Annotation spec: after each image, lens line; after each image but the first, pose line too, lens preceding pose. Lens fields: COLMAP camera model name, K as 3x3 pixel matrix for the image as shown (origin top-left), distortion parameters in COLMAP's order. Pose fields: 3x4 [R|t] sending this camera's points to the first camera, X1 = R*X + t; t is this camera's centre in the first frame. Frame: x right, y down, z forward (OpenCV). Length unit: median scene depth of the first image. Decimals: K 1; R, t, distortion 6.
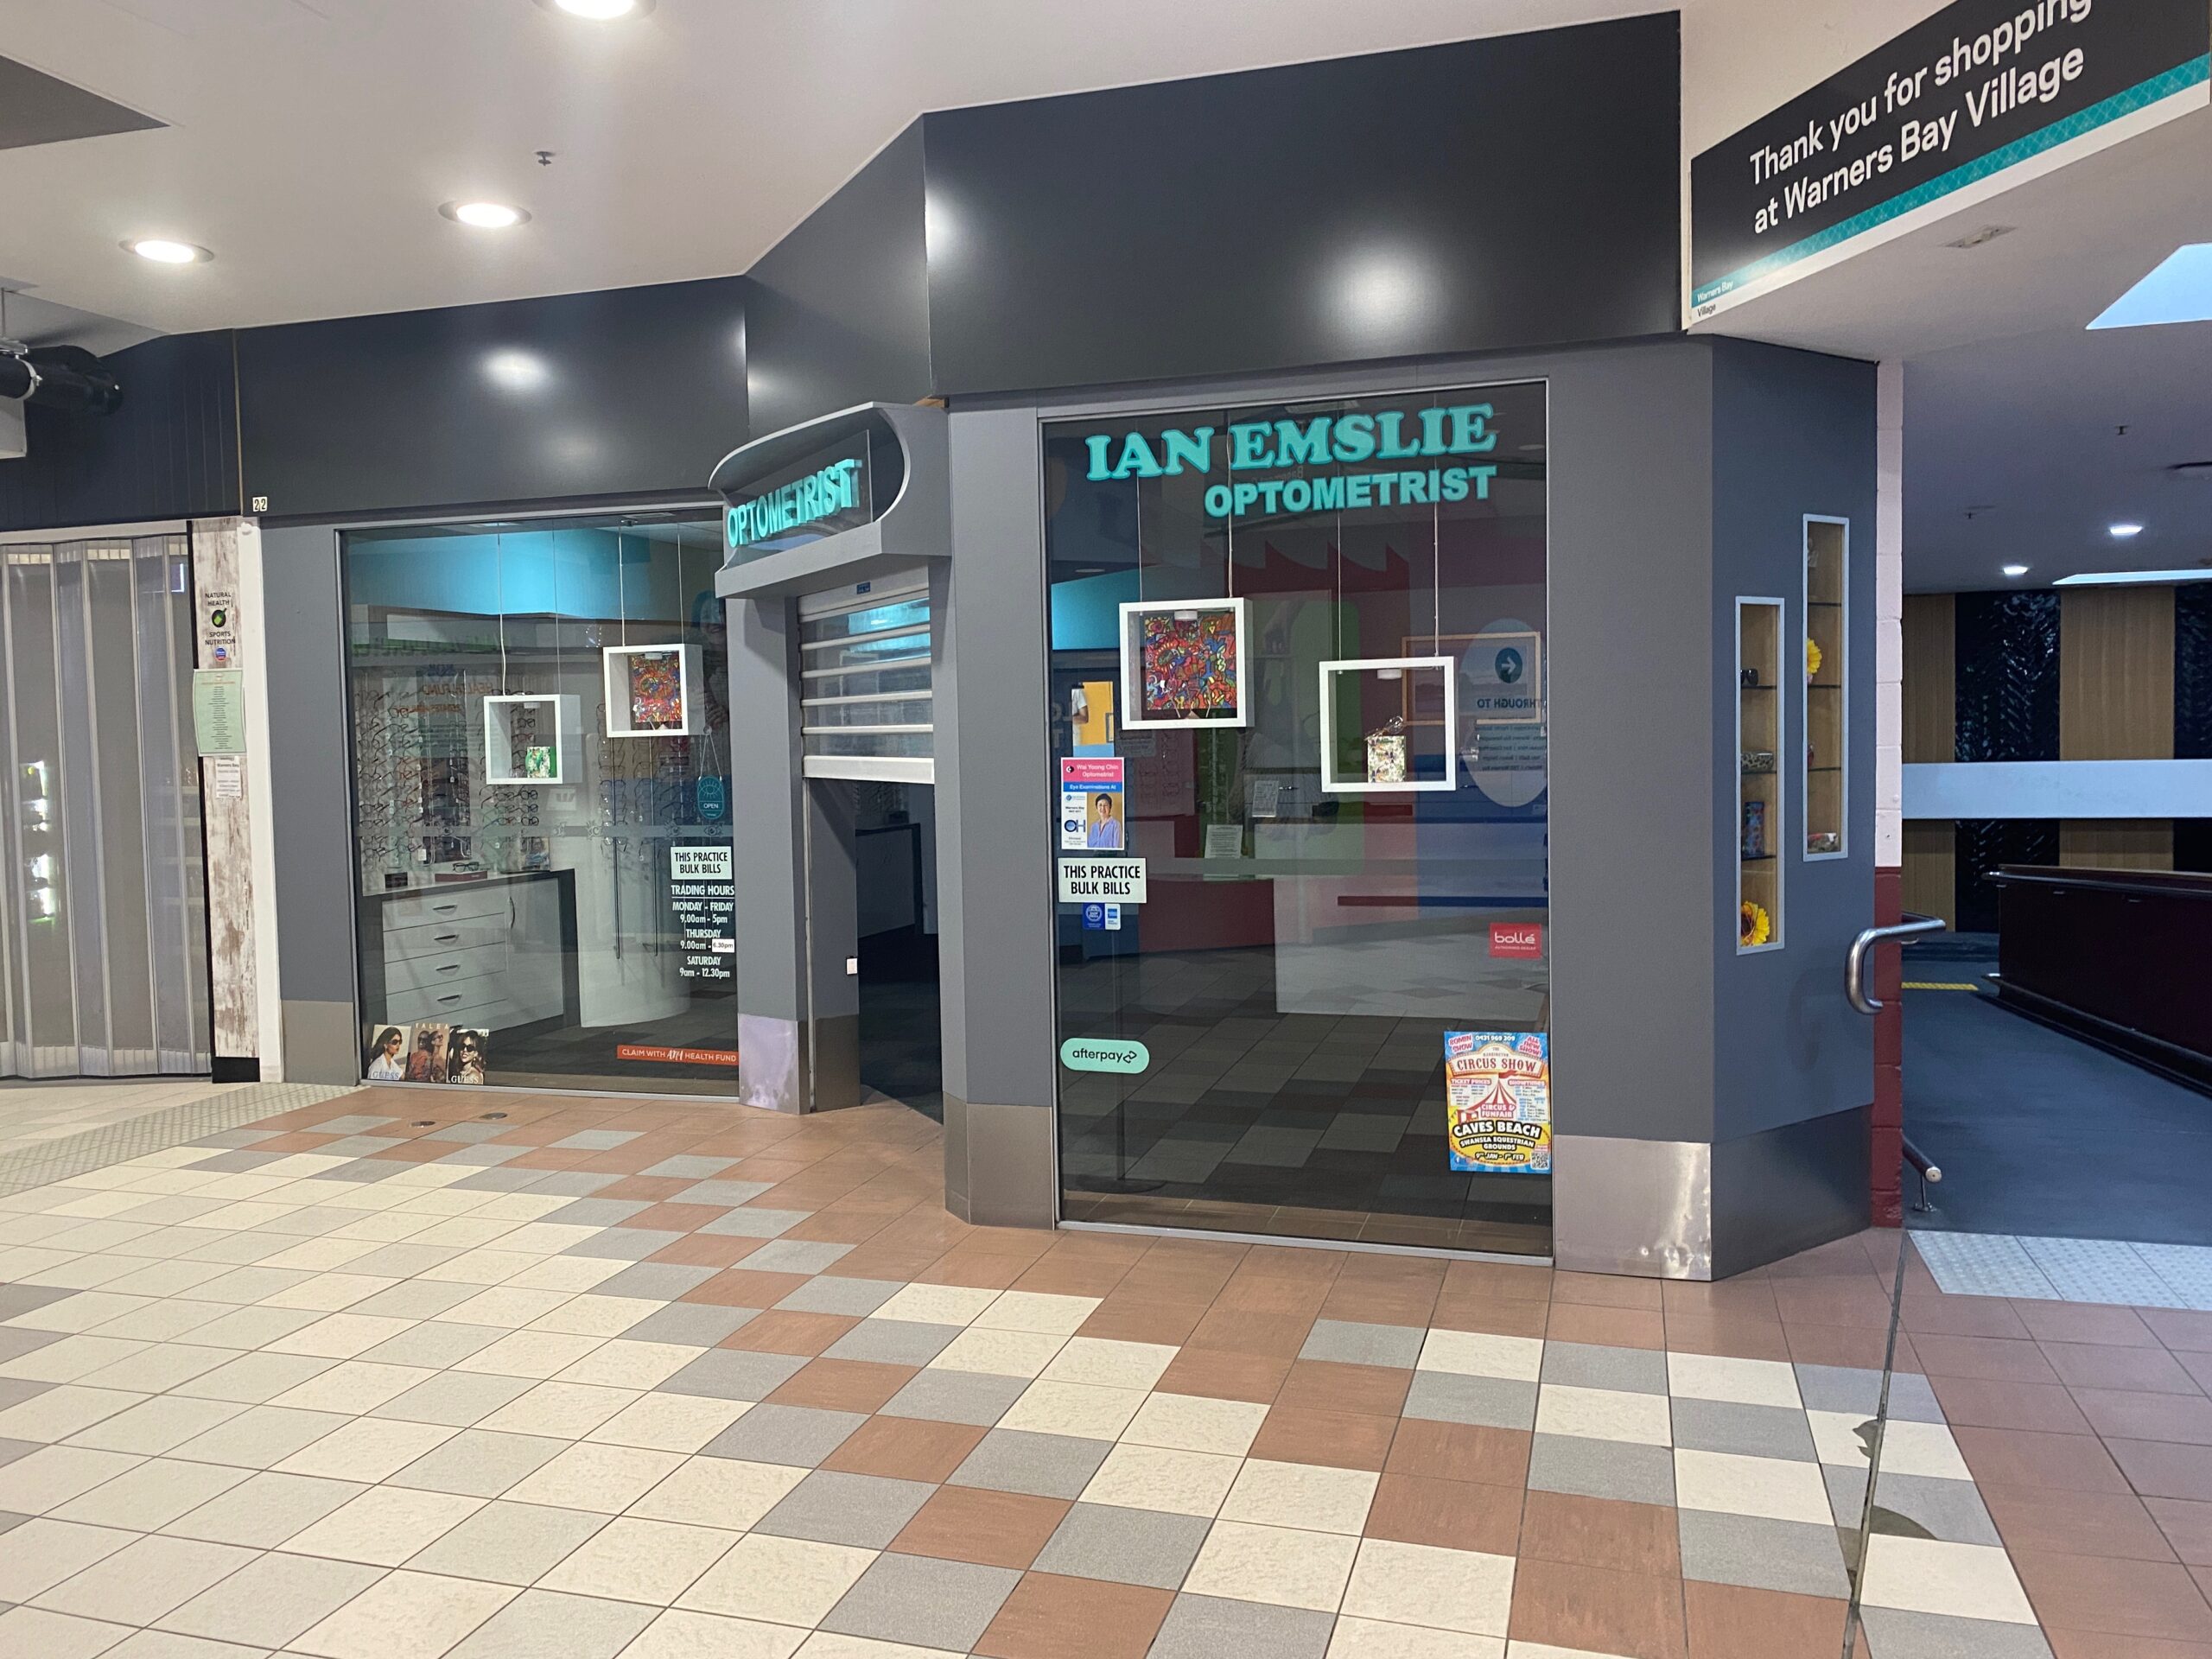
lens RADIAL K [[1701.4, 0, 1107.3], [0, 1701.4, 811.5], [0, 0, 1]] dist [0.041536, -0.043935]
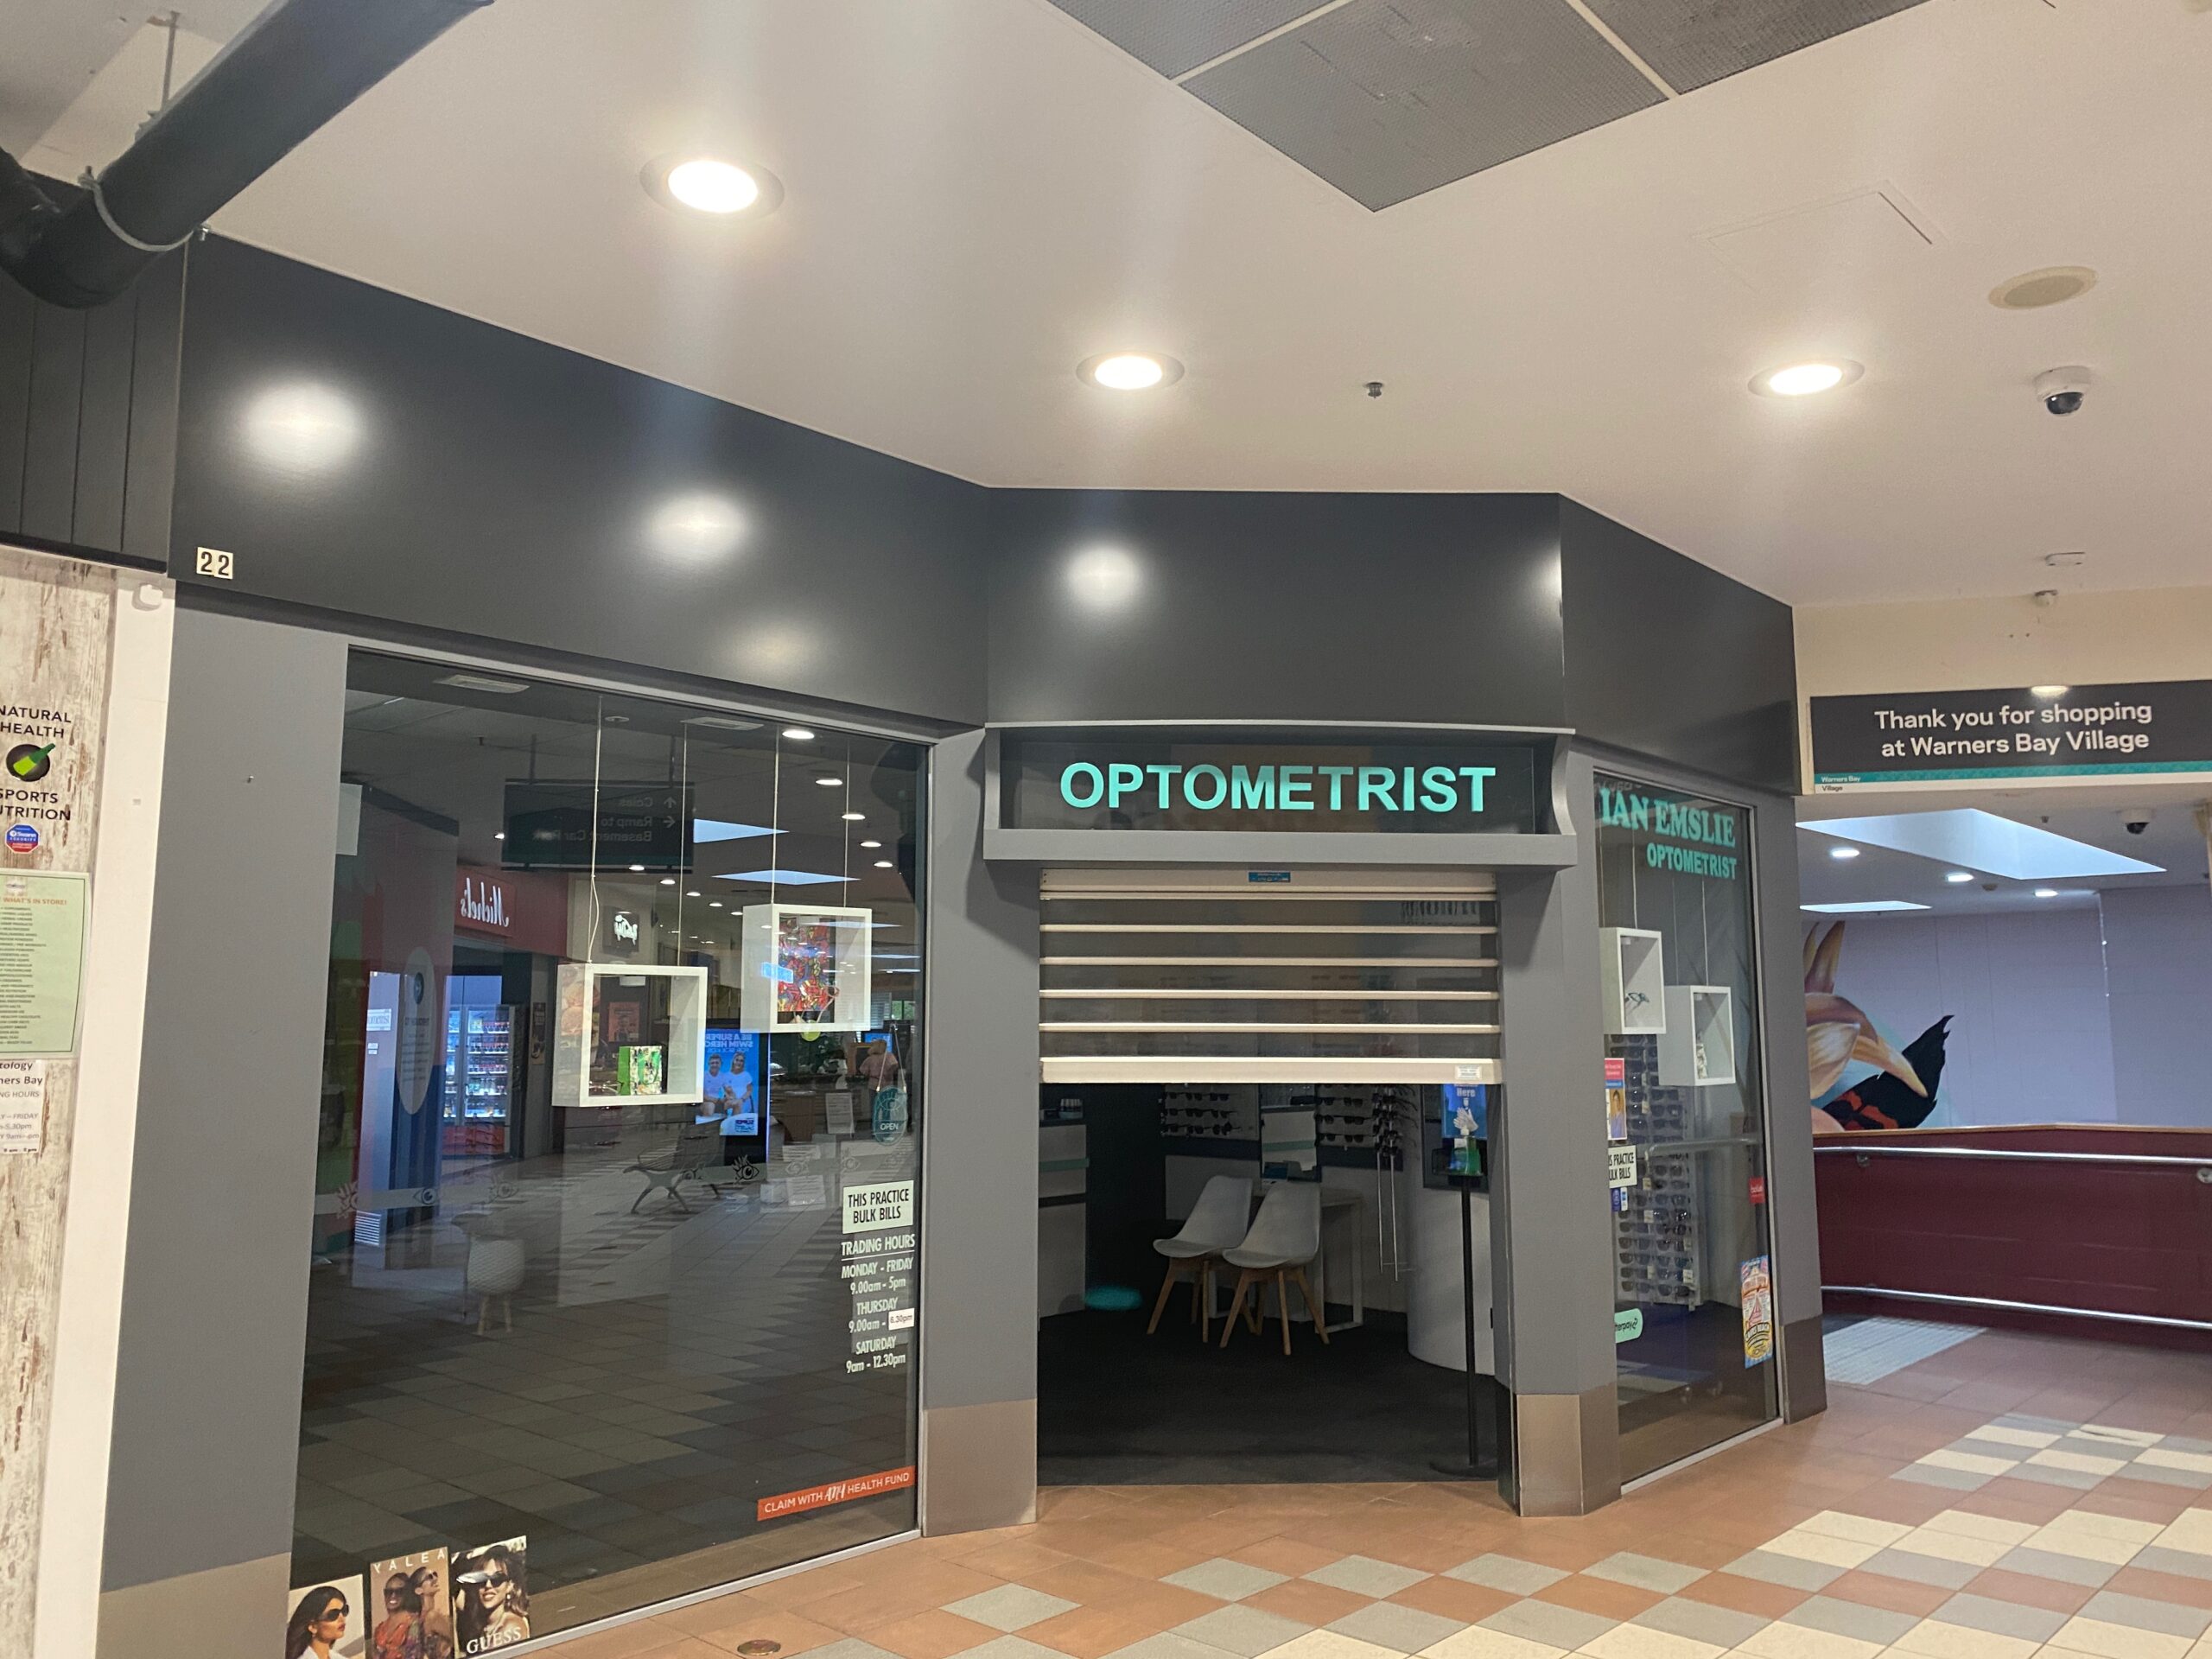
lens RADIAL K [[1701.4, 0, 1186.7], [0, 1701.4, 817.3], [0, 0, 1]] dist [0.041536, -0.043935]
pose [[0.408919, 0.132423, 0.902912, -0.870436], [0.034783, 0.986435, -0.160426, -0.012752], [-0.911908, 0.097007, 0.398766, 0.567723]]
